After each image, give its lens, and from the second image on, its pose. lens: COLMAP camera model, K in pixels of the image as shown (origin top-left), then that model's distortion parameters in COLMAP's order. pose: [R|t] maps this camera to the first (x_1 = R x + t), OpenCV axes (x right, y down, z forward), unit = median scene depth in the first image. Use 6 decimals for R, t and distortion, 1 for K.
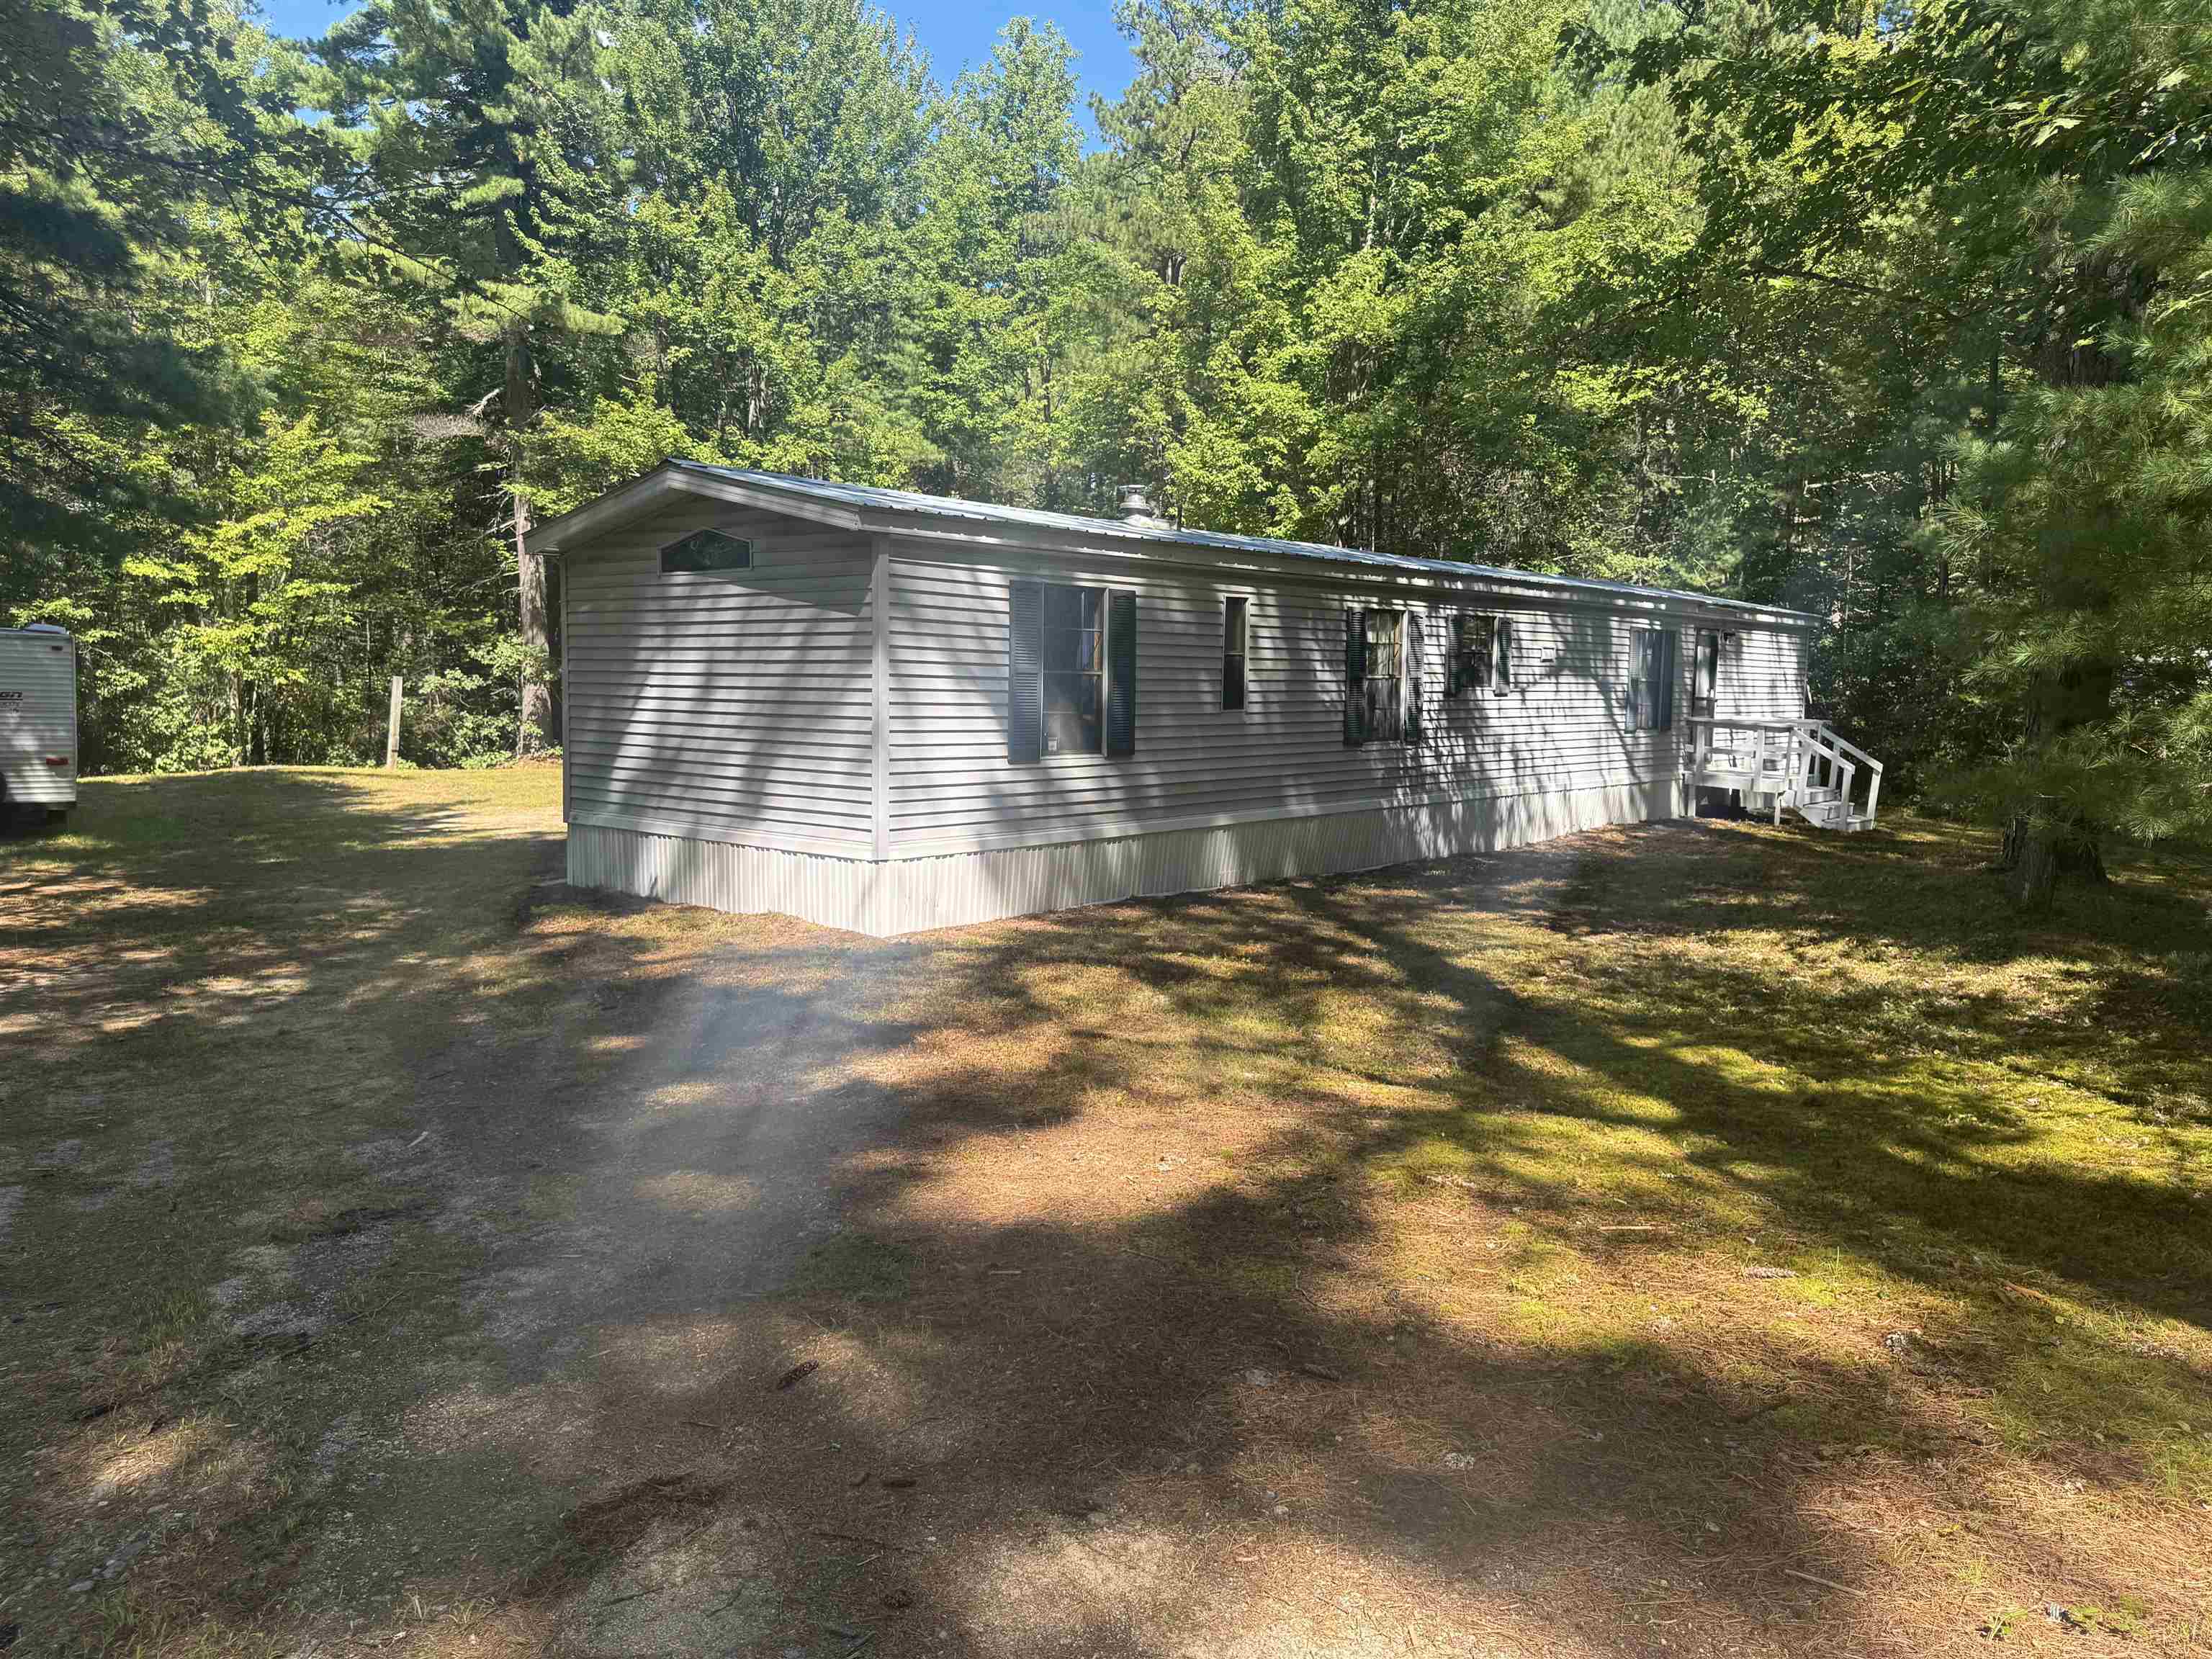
lens RADIAL K [[1561.9, 0, 1092.2], [0, 1561.9, 828.2], [0, 0, 1]] dist [0.062107, -0.081497]
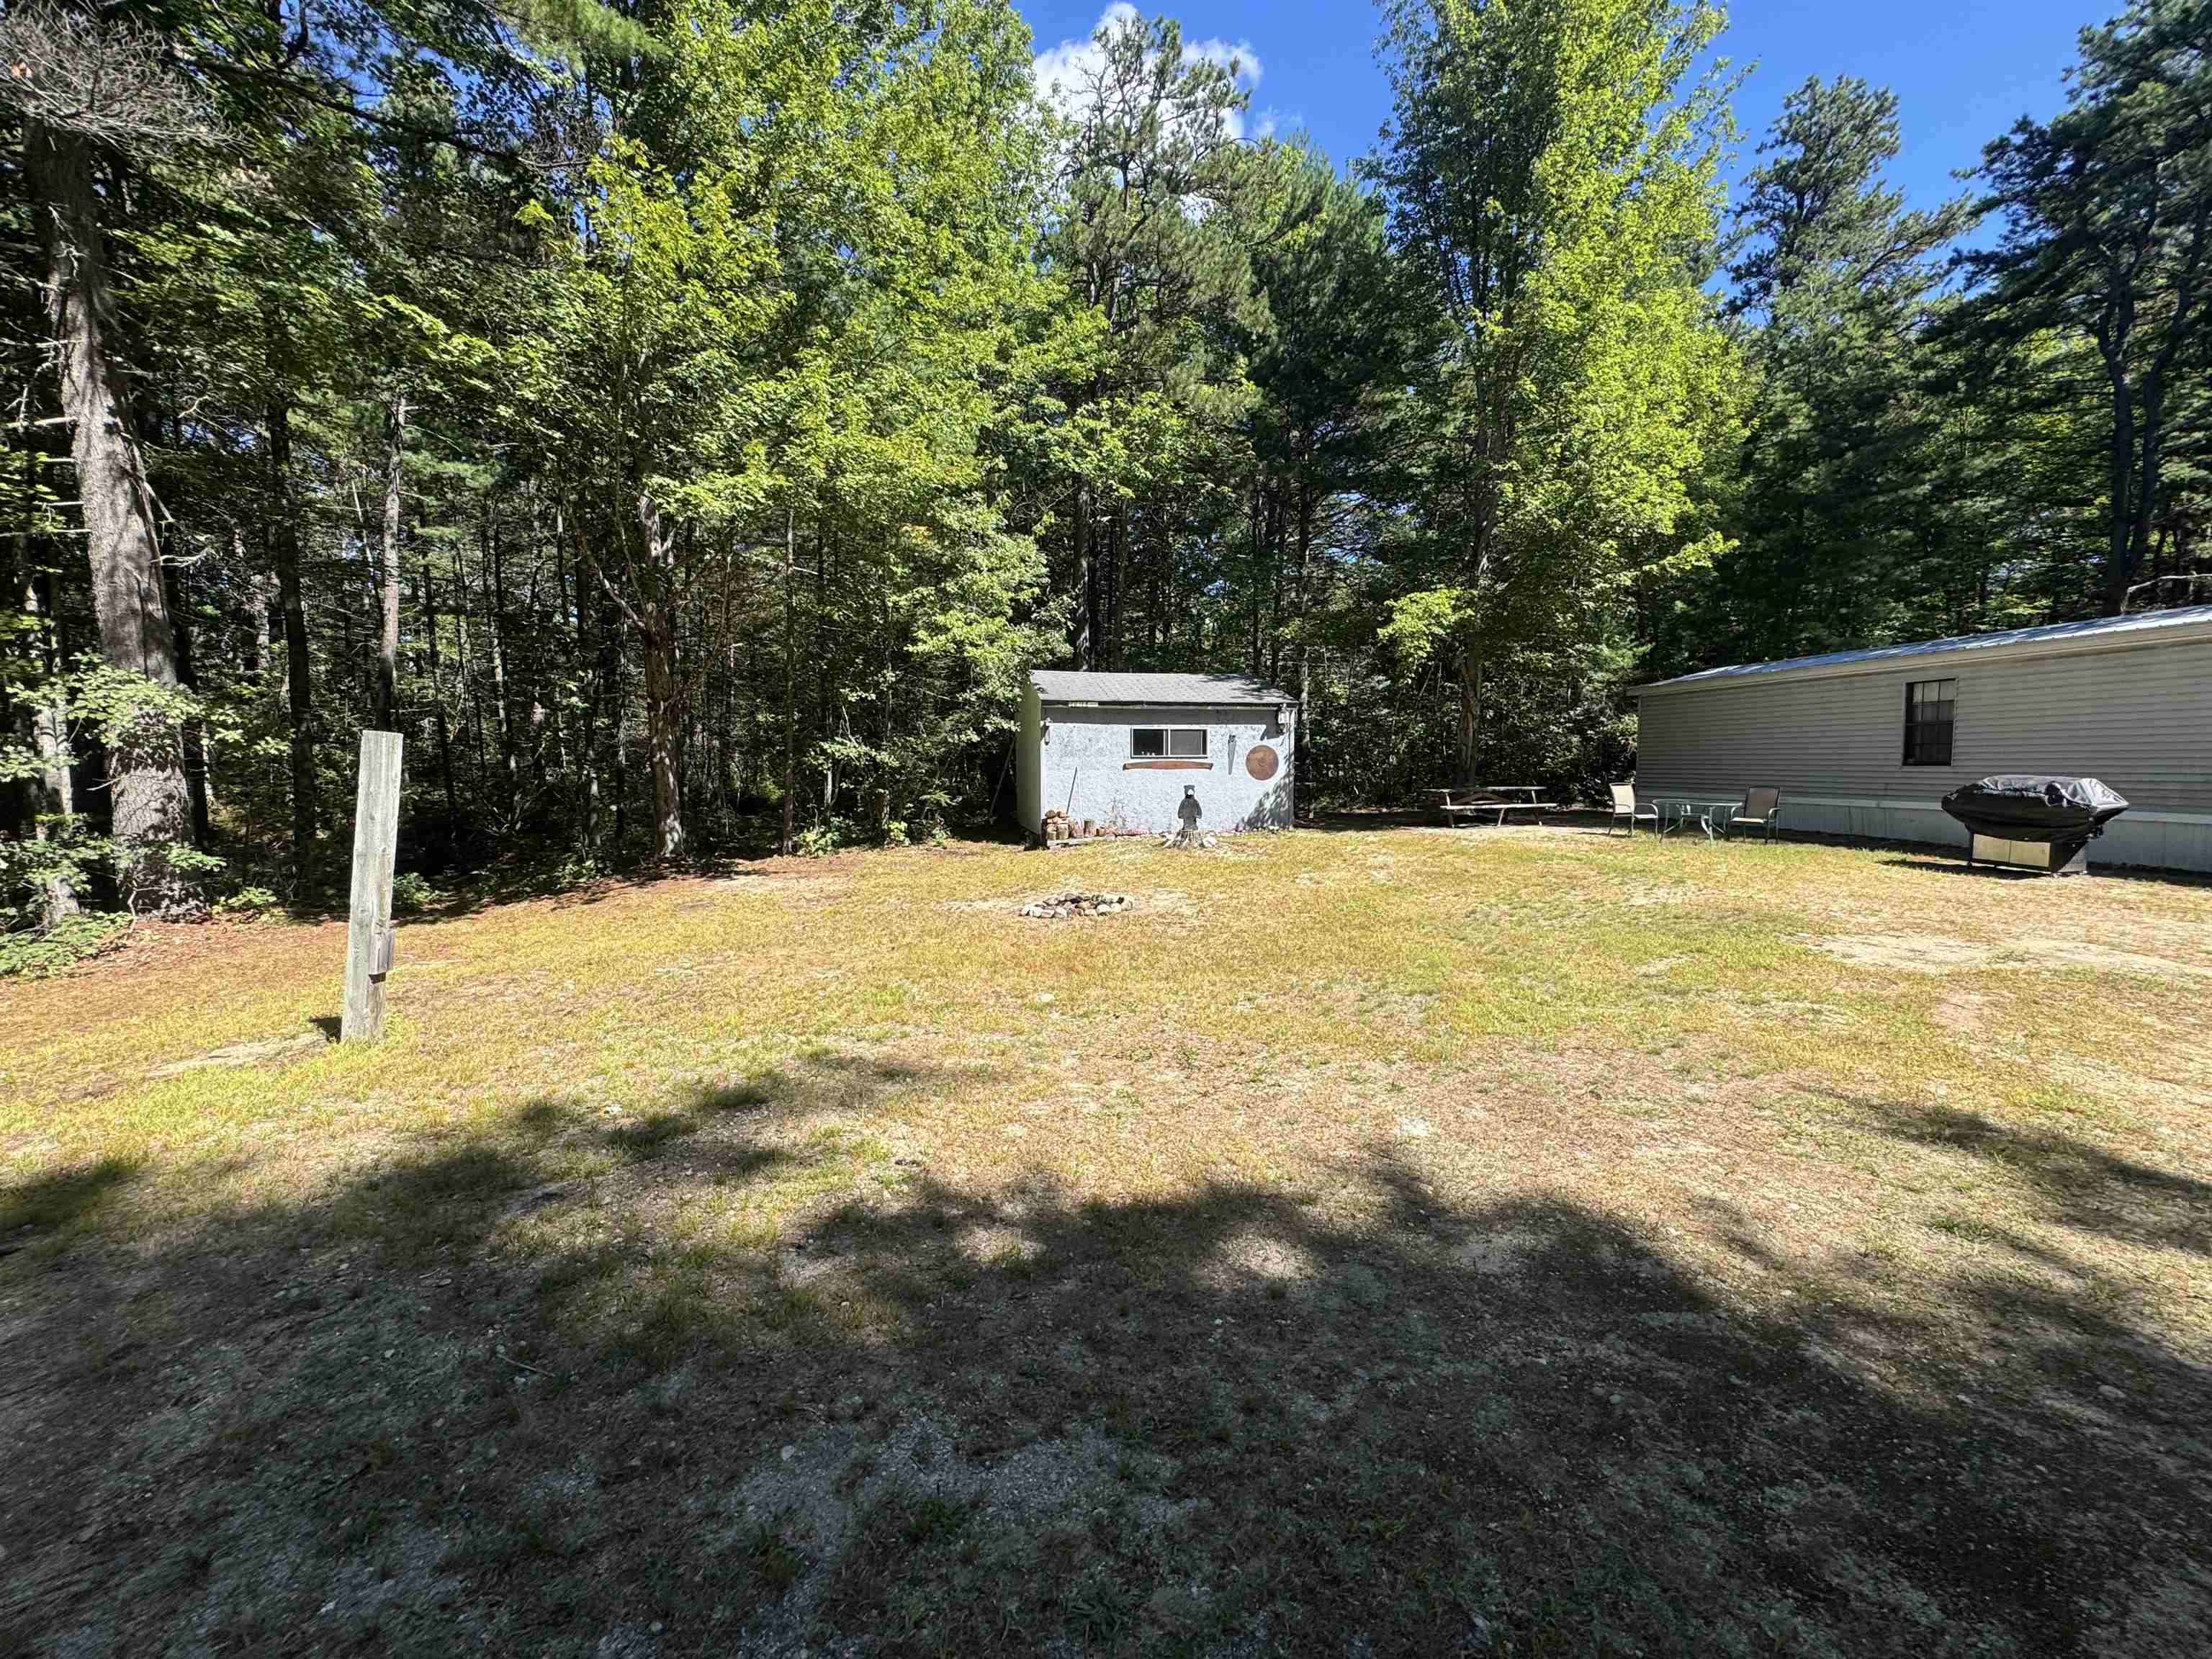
lens RADIAL K [[883.5, 0, 1104.9], [0, 883.5, 825.6], [0, 0, 1]] dist [-0.003401, 0.000558]
pose [[0.657470, -0.070567, 0.750169, -0.764841], [0.094663, 0.995452, 0.010675, -0.101166], [-0.747511, 0.063995, 0.661160, 1.255757]]
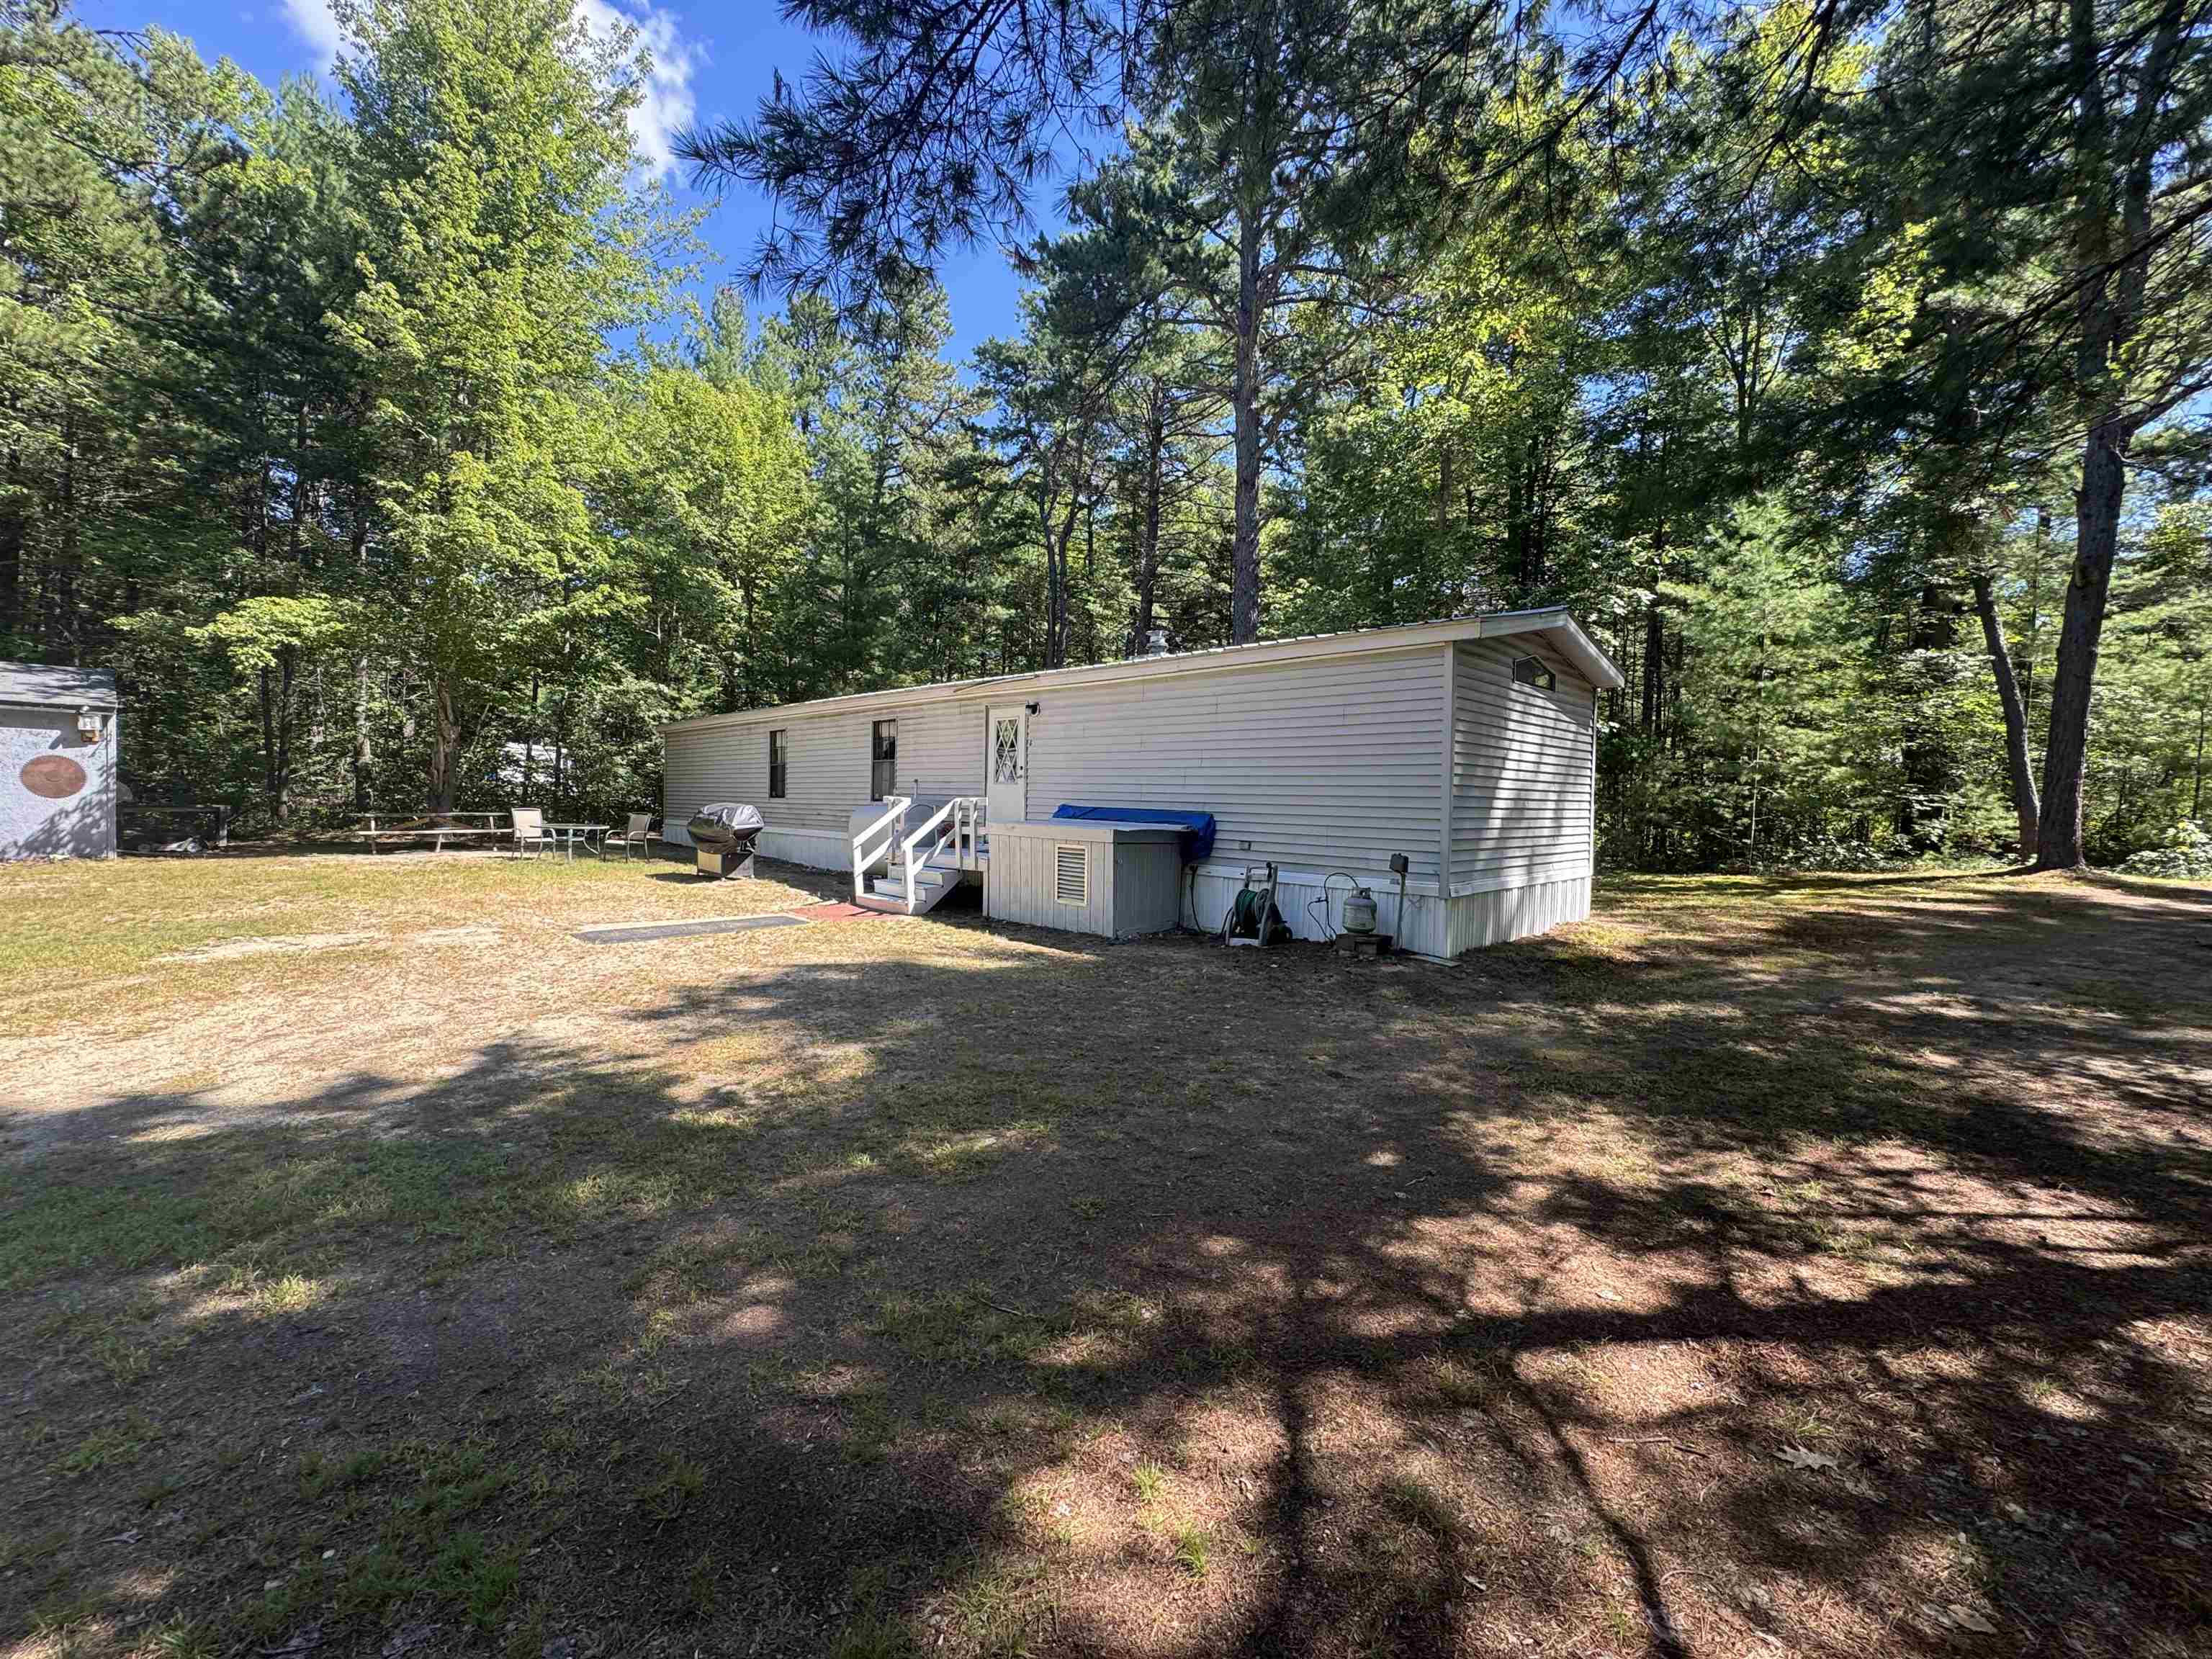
lens RADIAL K [[883.5, 0, 1105.2], [0, 883.5, 828.8], [0, 0, 1]] dist [-0.003401, 0.000558]
pose [[0.056447, -0.039890, 0.997608, -0.666453], [0.087004, 0.995597, 0.034887, -0.049305], [-0.994607, 0.084827, 0.059669, 0.841934]]
